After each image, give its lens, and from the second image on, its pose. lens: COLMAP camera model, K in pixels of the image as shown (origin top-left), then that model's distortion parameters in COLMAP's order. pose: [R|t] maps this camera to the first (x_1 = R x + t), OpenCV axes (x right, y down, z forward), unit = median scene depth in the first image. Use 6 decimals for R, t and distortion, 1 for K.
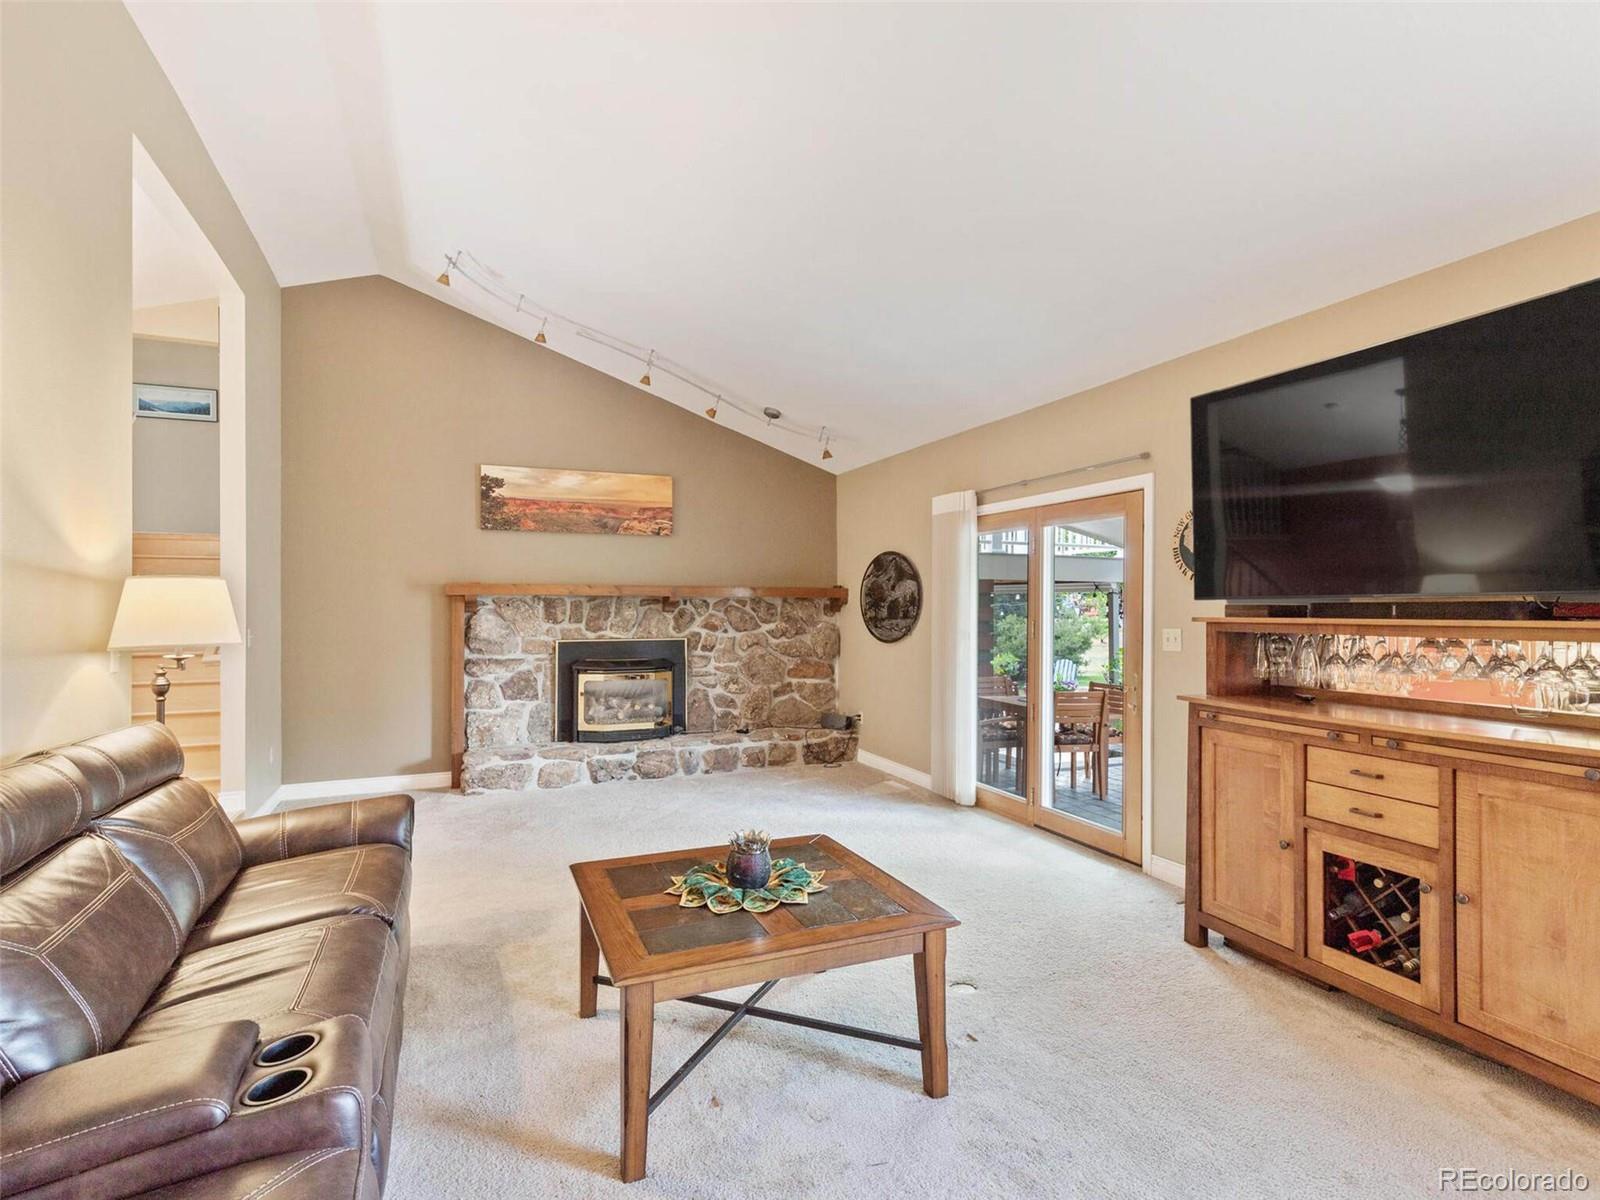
lens RADIAL K [[814.8, 0, 809.1], [0, 814.8, 593.5], [0, 0, 1]] dist [0.004906, -0.000567]
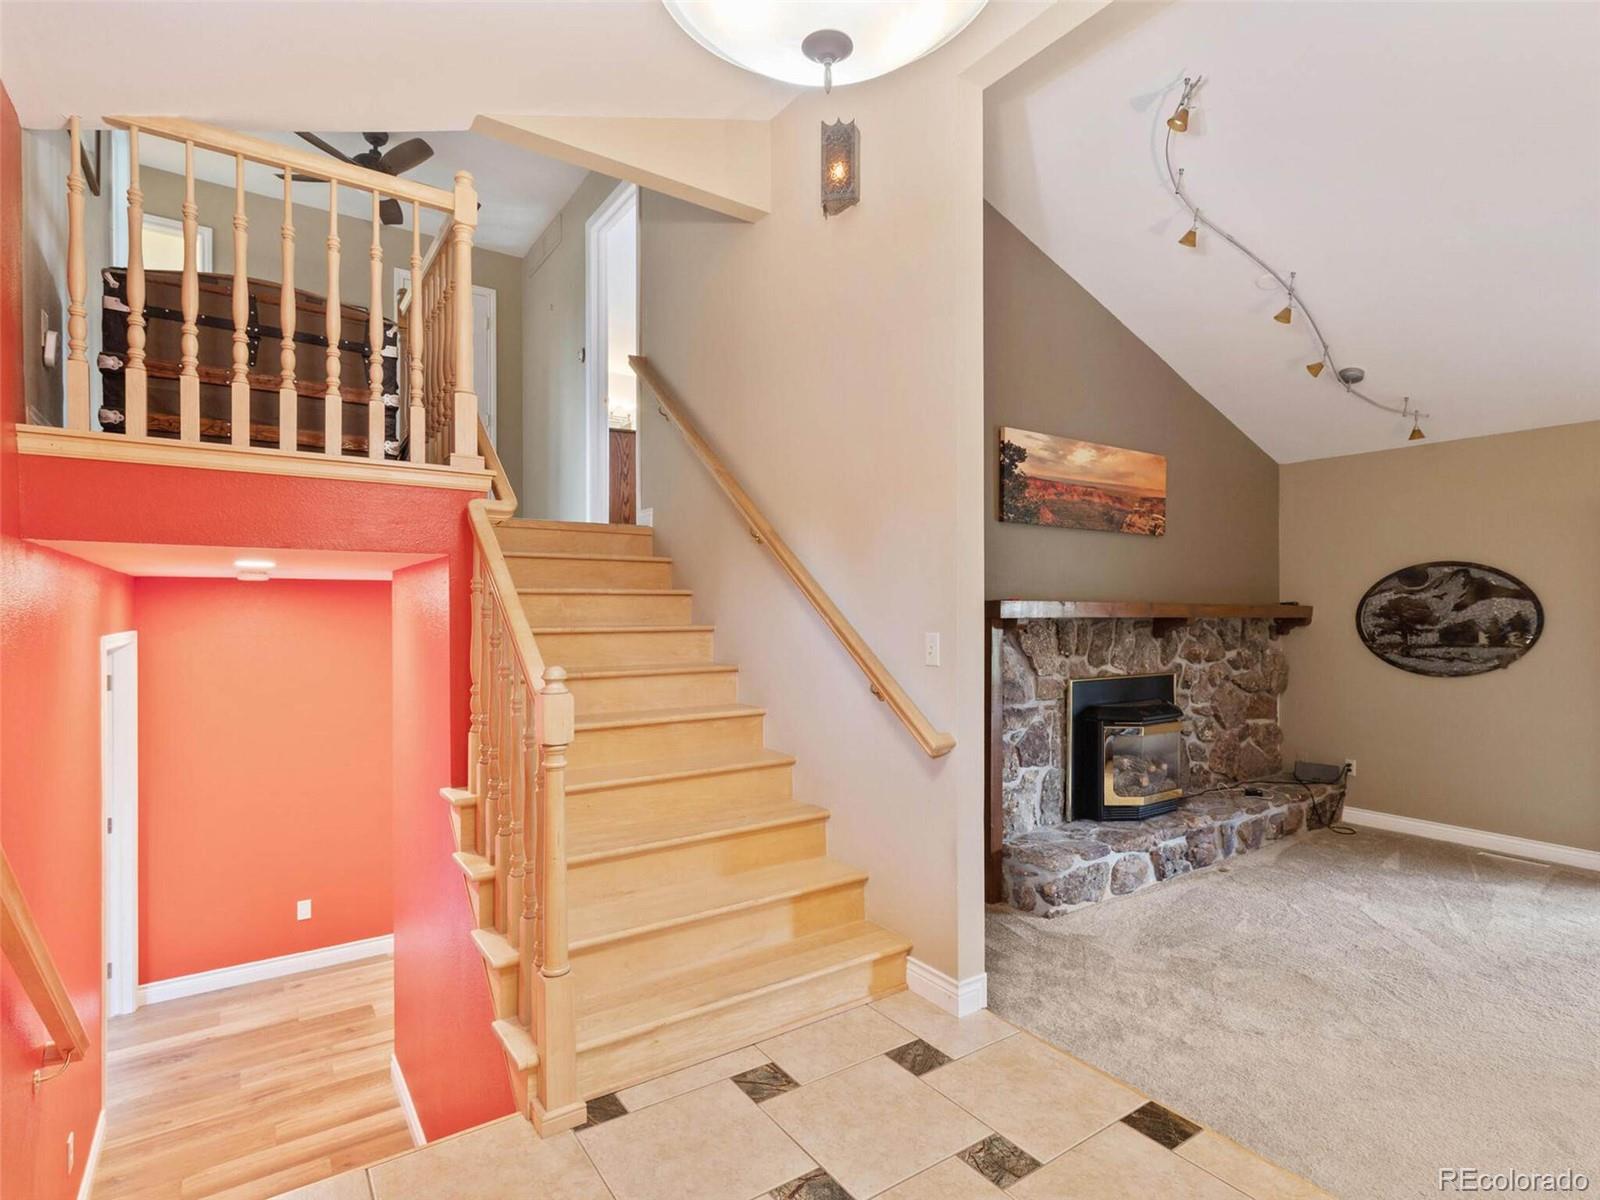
lens RADIAL K [[814.8, 0, 802.5], [0, 814.8, 611.0], [0, 0, 1]] dist [0.004906, -0.000567]
pose [[0.979327, 0.001757, 0.202278, -0.686457], [-0.004769, 0.999885, 0.014406, -0.011939], [-0.202229, -0.015073, 0.979222, 0.352122]]
